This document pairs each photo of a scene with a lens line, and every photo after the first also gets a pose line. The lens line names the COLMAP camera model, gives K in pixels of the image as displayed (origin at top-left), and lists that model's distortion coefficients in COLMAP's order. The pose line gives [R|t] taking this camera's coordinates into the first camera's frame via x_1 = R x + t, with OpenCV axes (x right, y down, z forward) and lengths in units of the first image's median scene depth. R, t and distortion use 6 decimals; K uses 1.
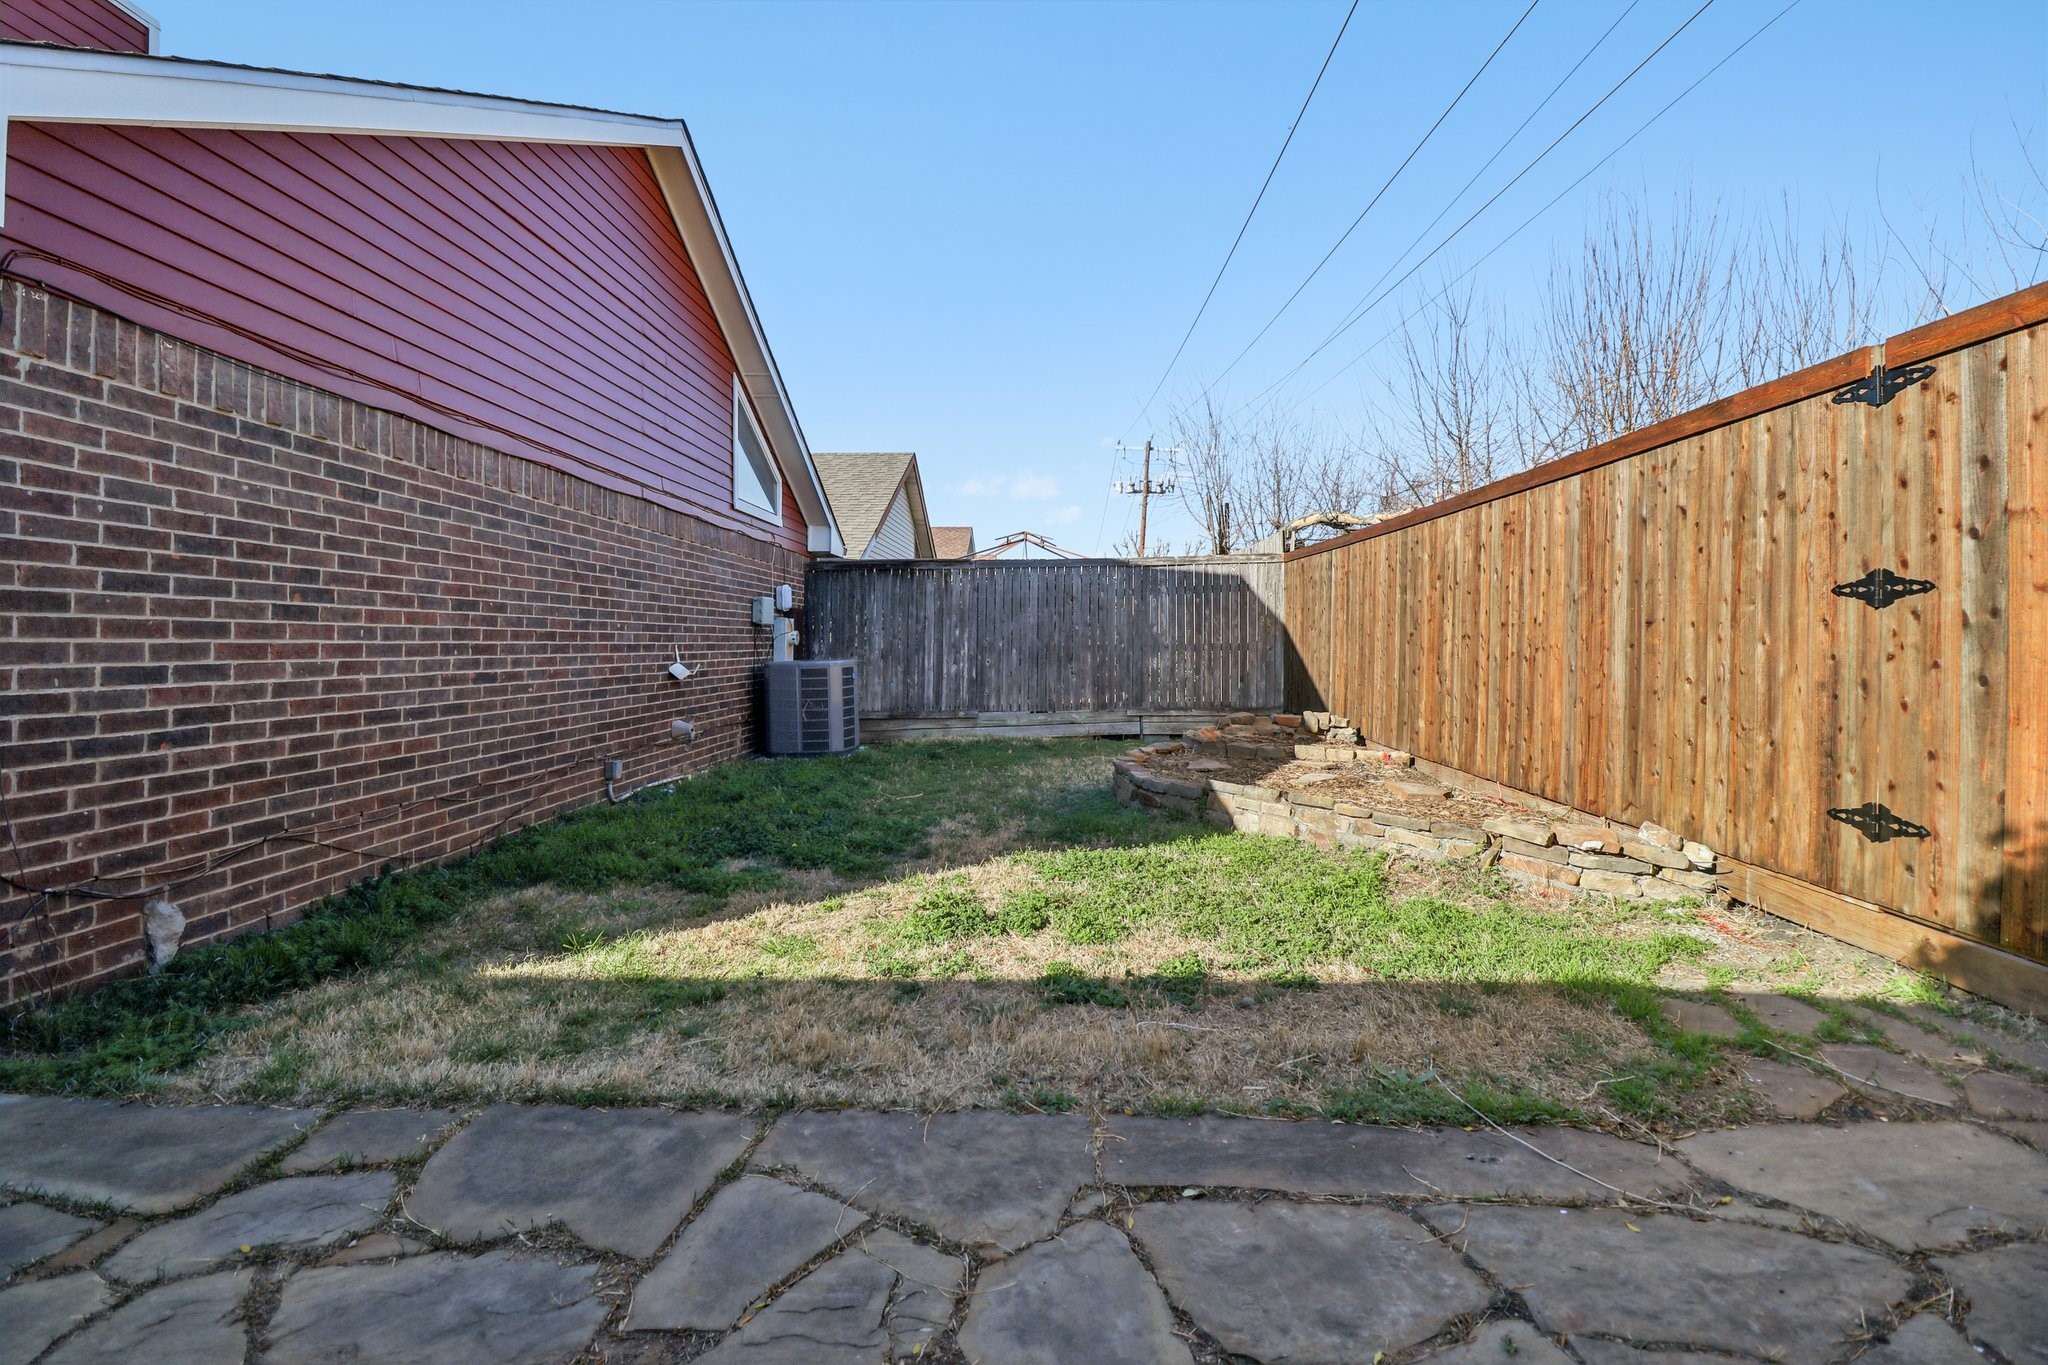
lens RADIAL K [[934.0, 0, 1026.7], [0, 934.0, 639.0], [0, 0, 1]] dist [0.000059, -0.011183]
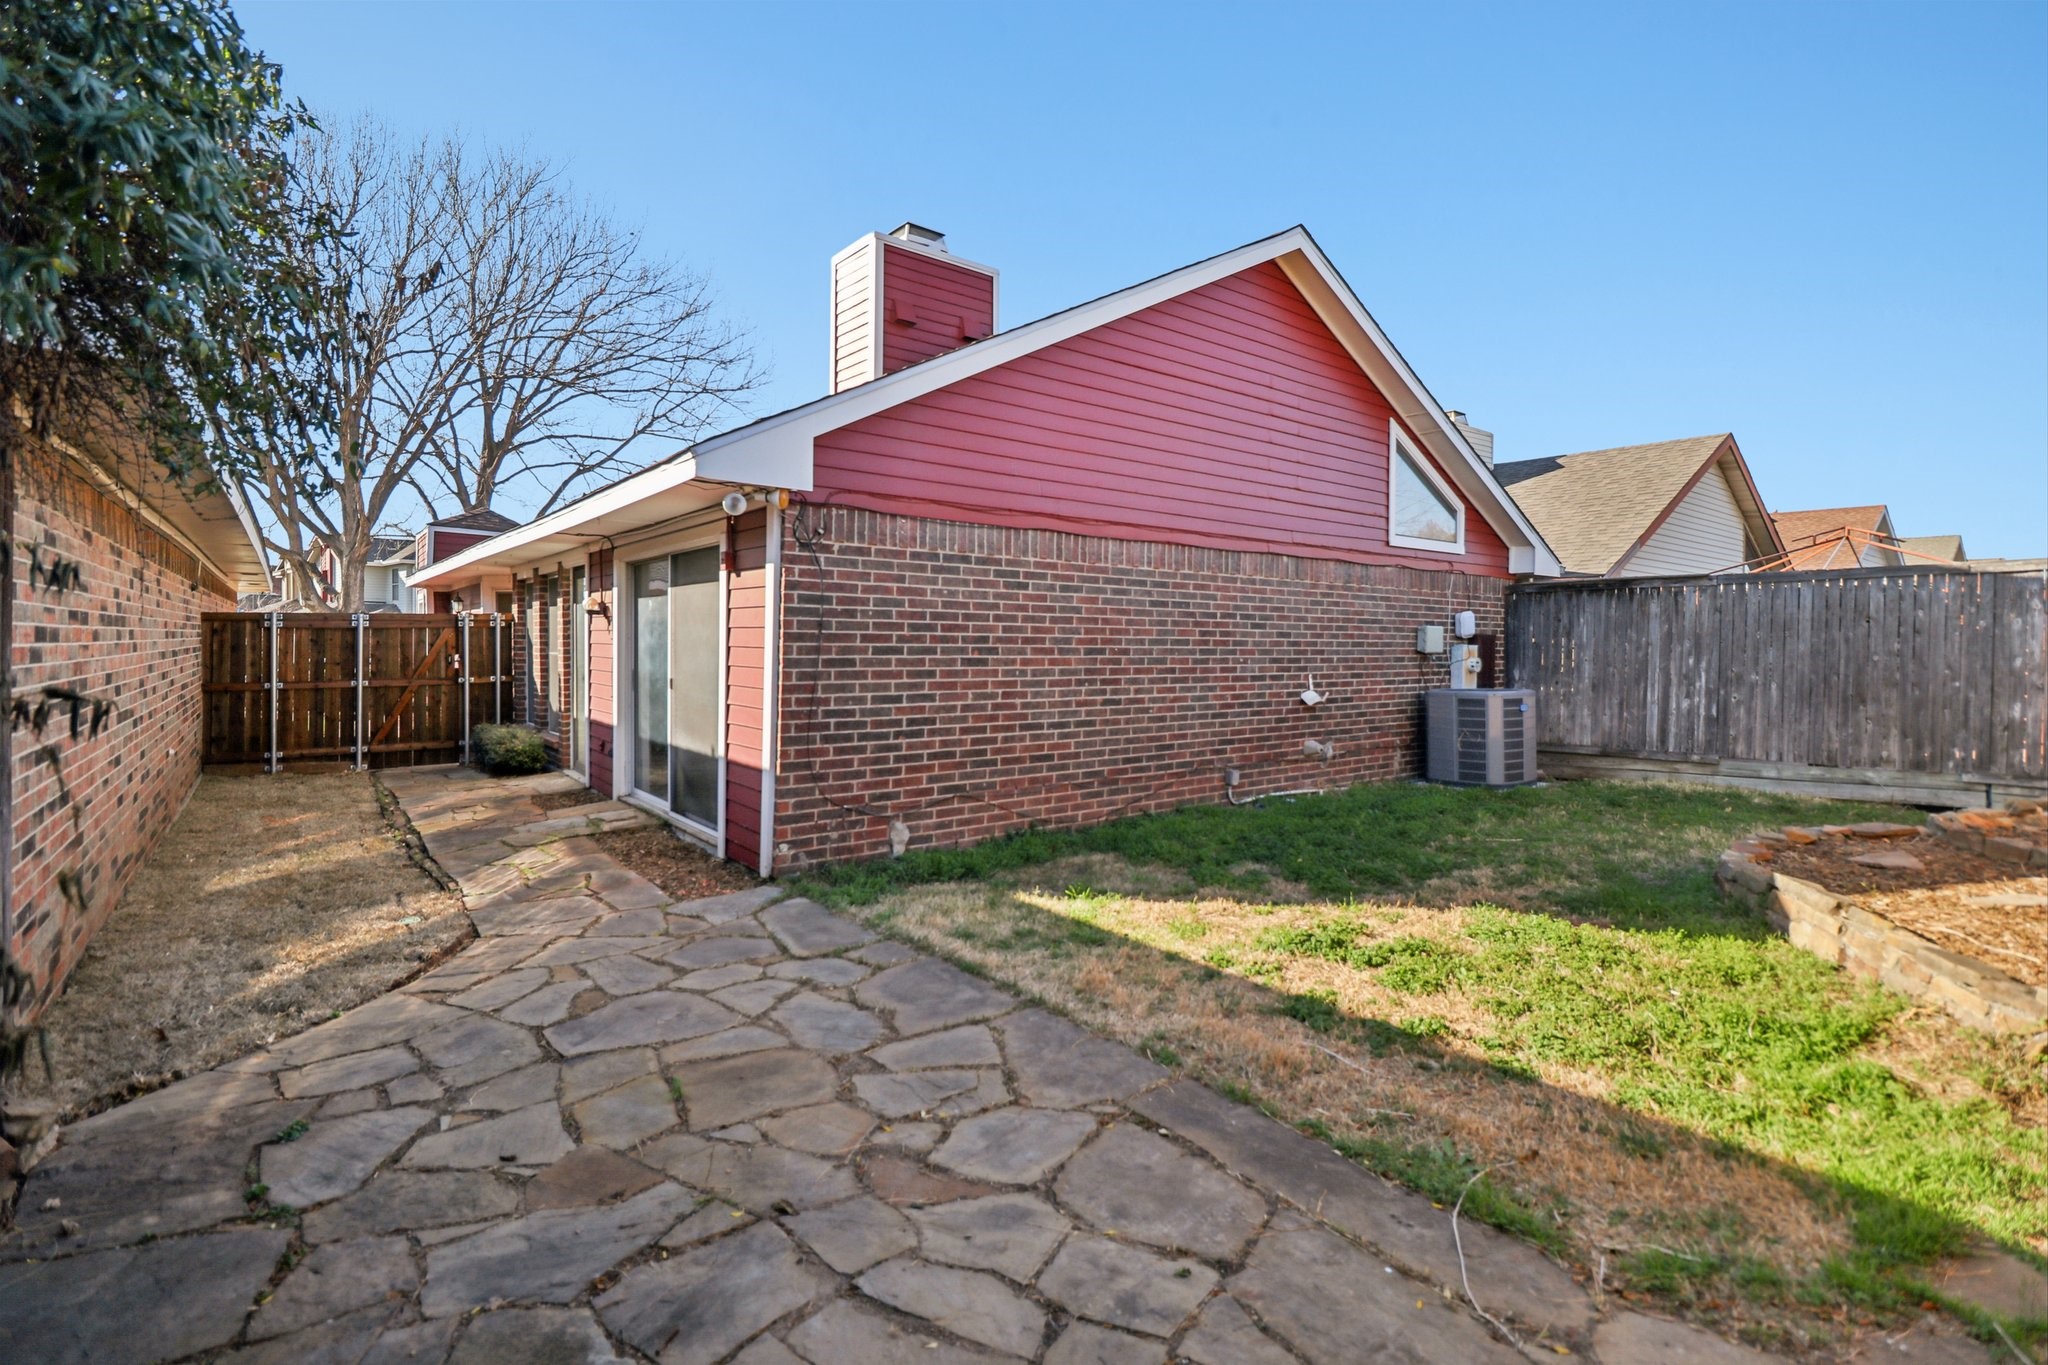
lens RADIAL K [[934.0, 0, 1026.7], [0, 934.0, 639.0], [0, 0, 1]] dist [0.000059, -0.011183]
pose [[0.659627, 0.003152, -0.751586, 0.499019], [-0.007666, 0.999967, -0.002534, -0.061850], [0.751554, 0.007434, 0.659630, -0.034181]]
